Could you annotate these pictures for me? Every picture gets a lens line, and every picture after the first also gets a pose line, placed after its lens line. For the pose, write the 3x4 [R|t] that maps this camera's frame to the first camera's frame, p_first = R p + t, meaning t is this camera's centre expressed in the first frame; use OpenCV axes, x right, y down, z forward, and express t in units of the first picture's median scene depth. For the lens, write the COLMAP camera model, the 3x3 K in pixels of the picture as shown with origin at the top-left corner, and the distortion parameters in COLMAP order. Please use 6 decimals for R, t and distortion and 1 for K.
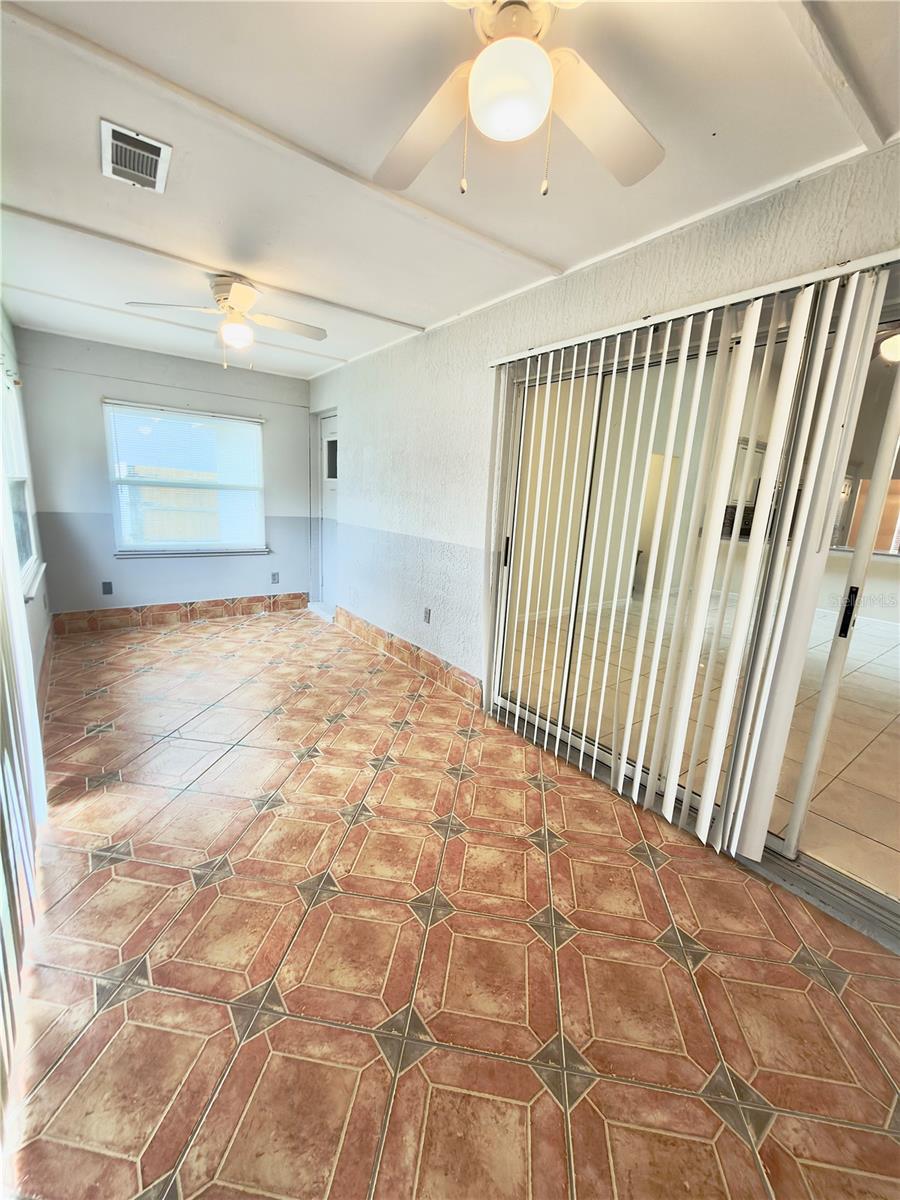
lens RADIAL K [[478.5, 0, 449.2], [0, 478.5, 600.9], [0, 0, 1]] dist [-0.001650, 0.000211]
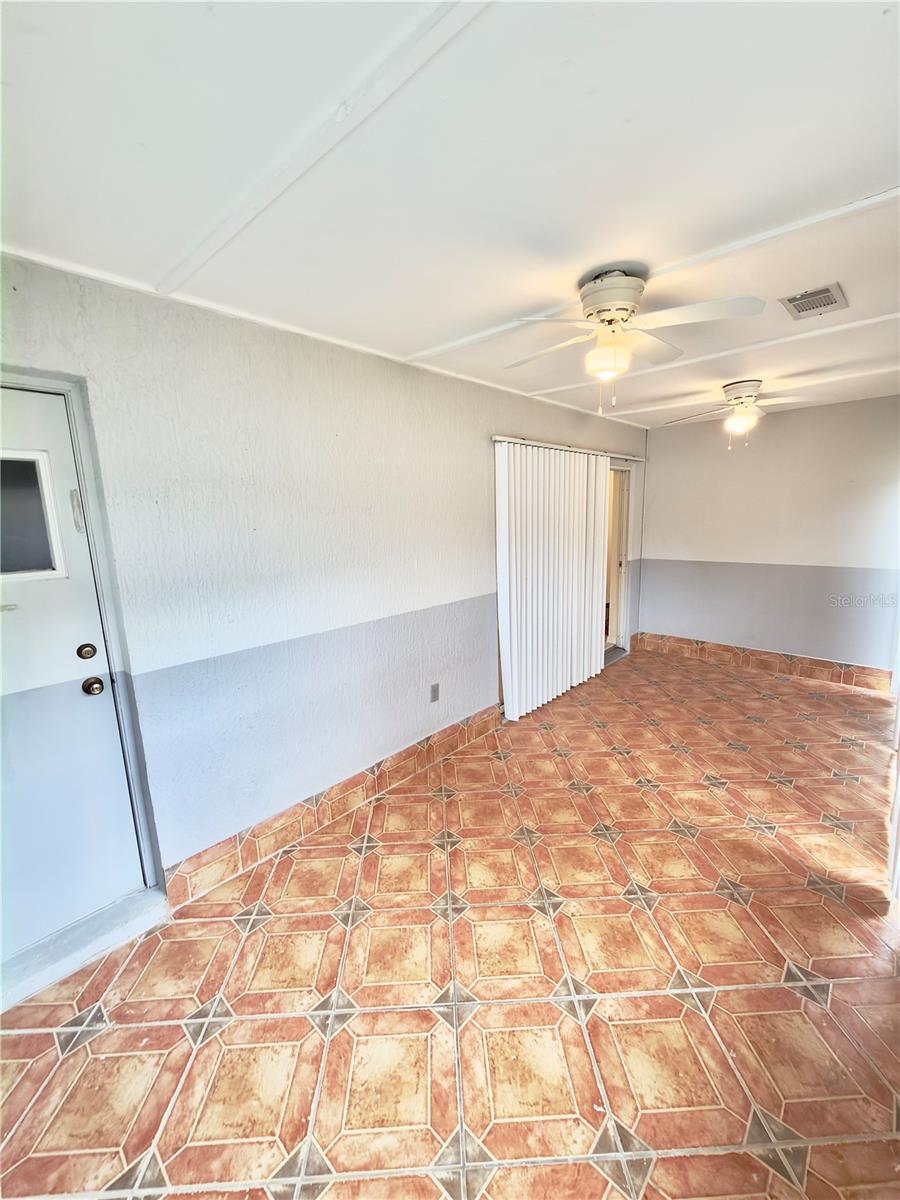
lens RADIAL K [[478.5, 0, 449.2], [0, 478.5, 600.9], [0, 0, 1]] dist [-0.001650, 0.000211]
pose [[-0.180948, -0.225546, 0.957281, -0.899069], [0.234045, 0.935511, 0.264656, -0.372419], [-0.955239, 0.271935, -0.116491, 1.100214]]
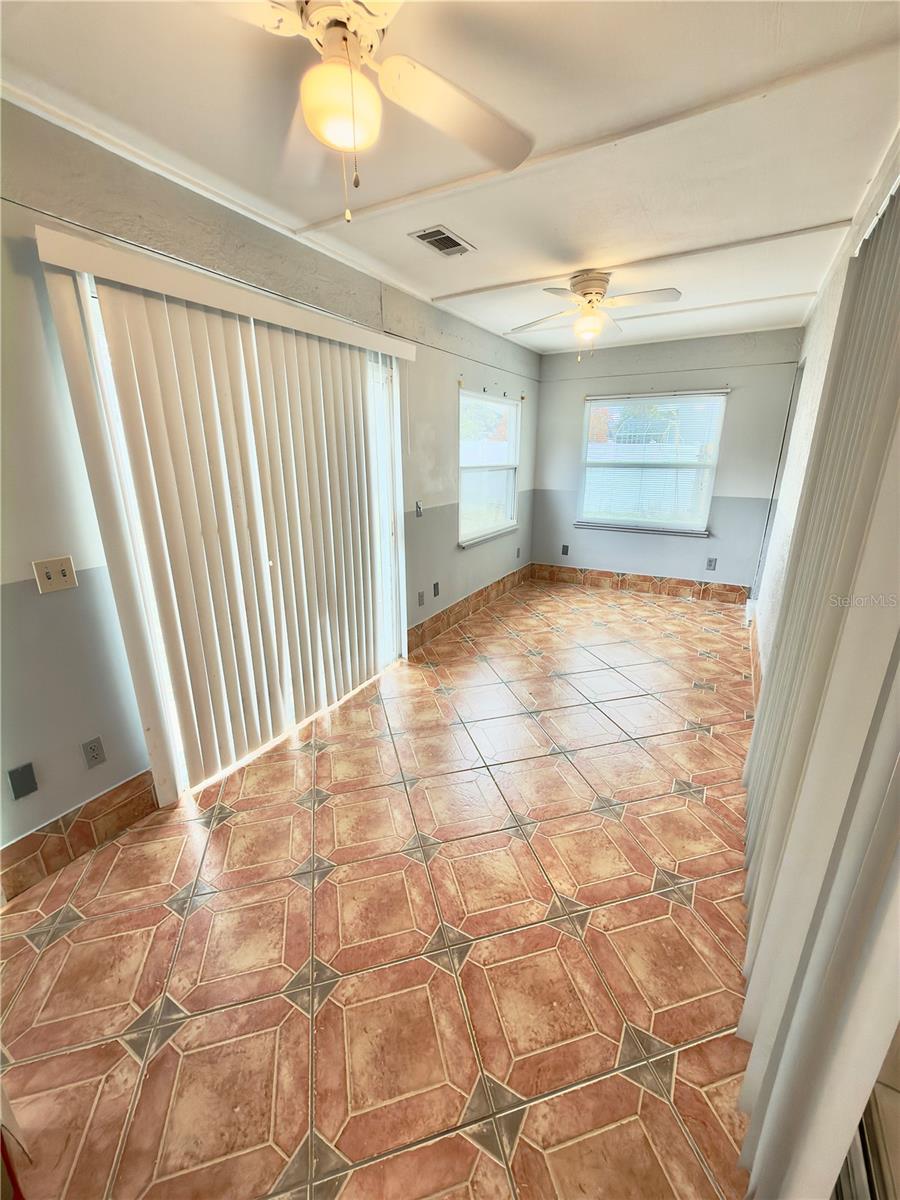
lens RADIAL K [[478.5, 0, 449.2], [0, 478.5, 600.9], [0, 0, 1]] dist [-0.001650, 0.000211]
pose [[0.390473, 0.221006, -0.893693, 0.425185], [-0.177969, 0.970567, 0.162258, -0.059923], [0.903249, 0.095692, 0.418312, 0.257916]]
